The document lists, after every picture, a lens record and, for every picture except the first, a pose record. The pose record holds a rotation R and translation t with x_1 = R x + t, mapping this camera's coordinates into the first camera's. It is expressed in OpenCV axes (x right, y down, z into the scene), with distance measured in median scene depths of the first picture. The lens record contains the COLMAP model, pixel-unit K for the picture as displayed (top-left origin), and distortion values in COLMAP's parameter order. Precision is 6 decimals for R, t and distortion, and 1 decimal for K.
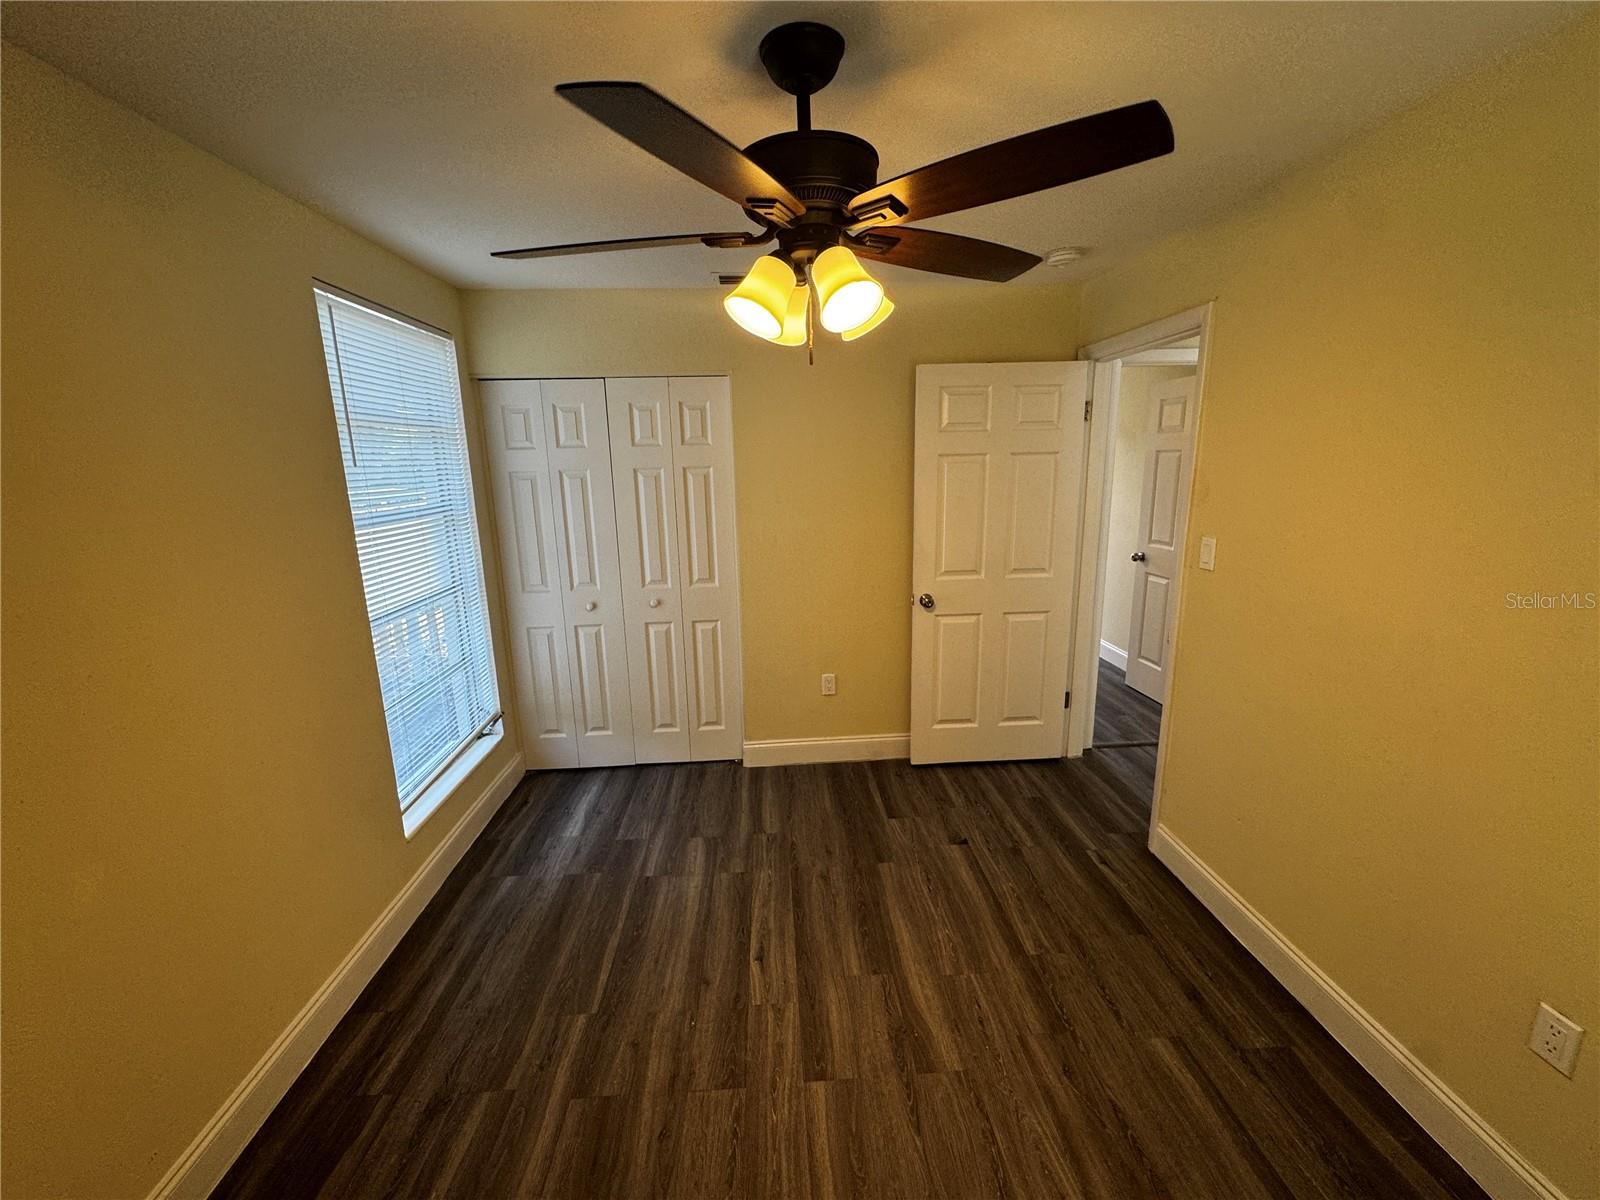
lens RADIAL K [[639.1, 0, 799.8], [0, 639.1, 596.3], [0, 0, 1]] dist [-0.007632, -0.000510]
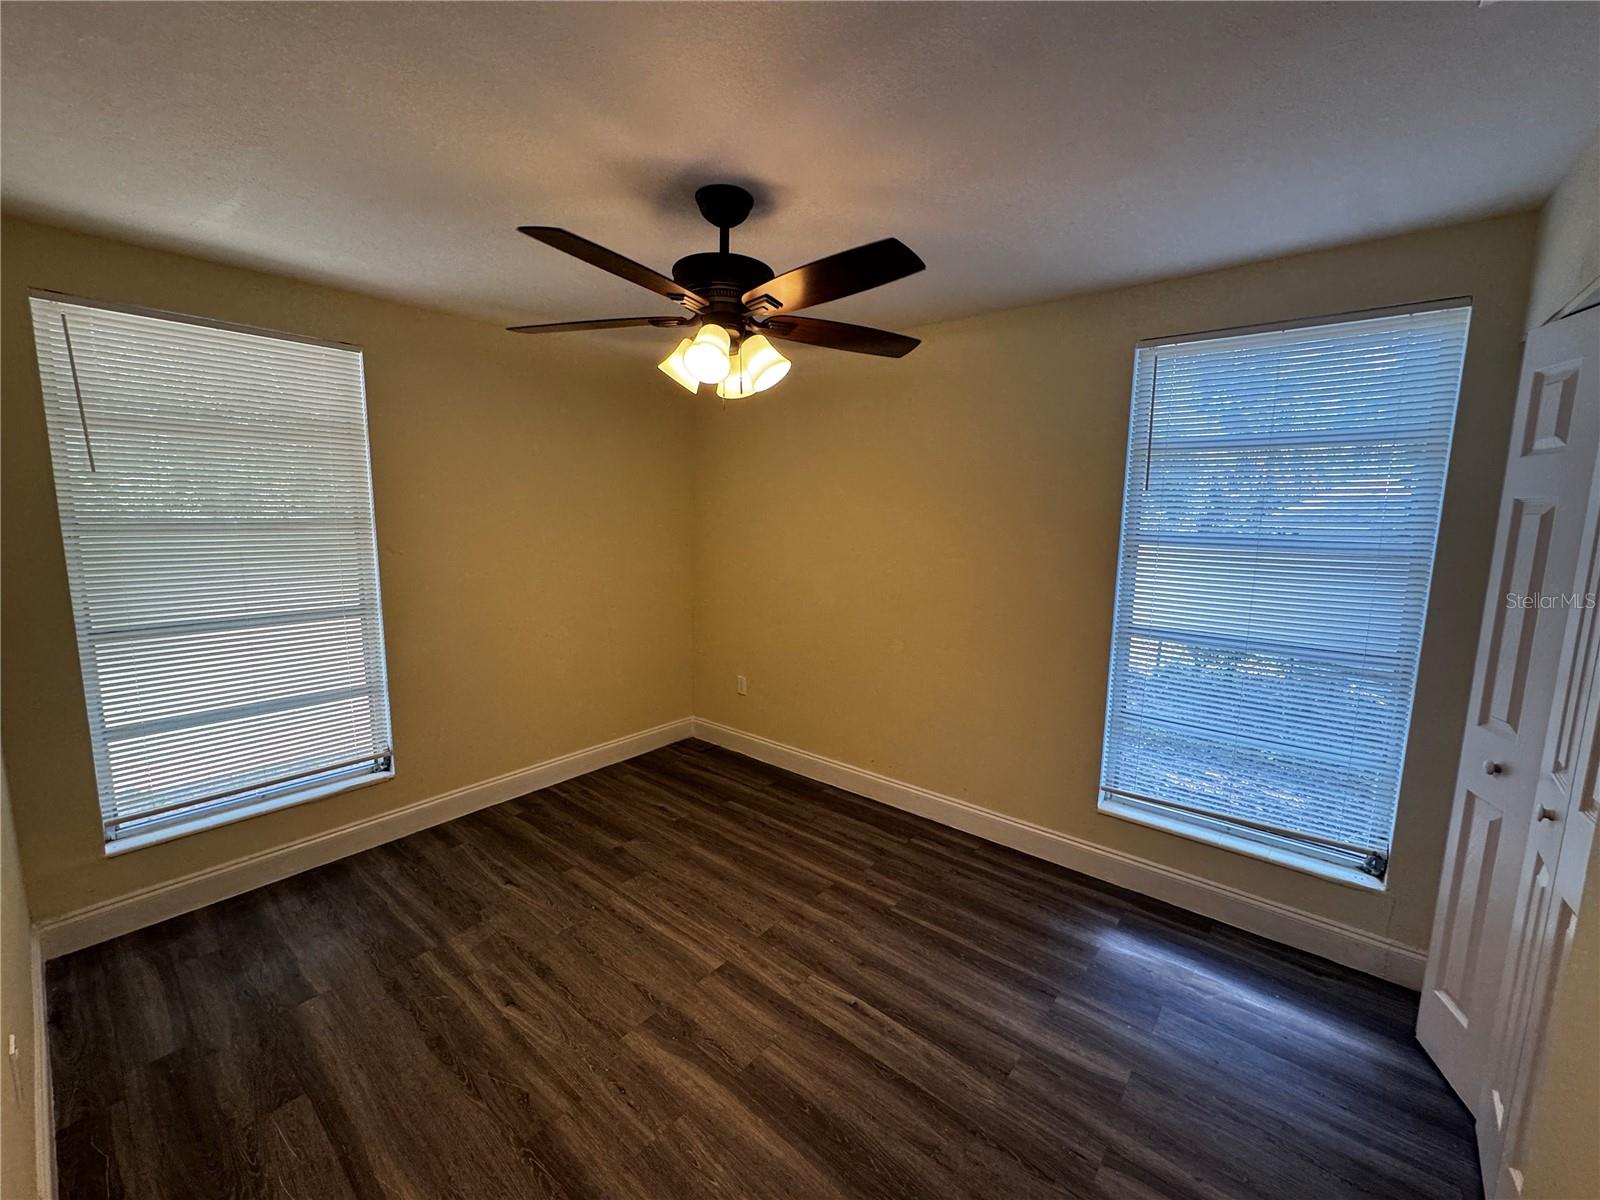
lens RADIAL K [[639.1, 0, 800.9], [0, 639.1, 601.8], [0, 0, 1]] dist [-0.007632, -0.000510]
pose [[-0.681871, 0.116451, -0.722143, 0.638628], [-0.150747, 0.943682, 0.294516, -0.275069], [0.715770, 0.309683, -0.625915, 1.431924]]
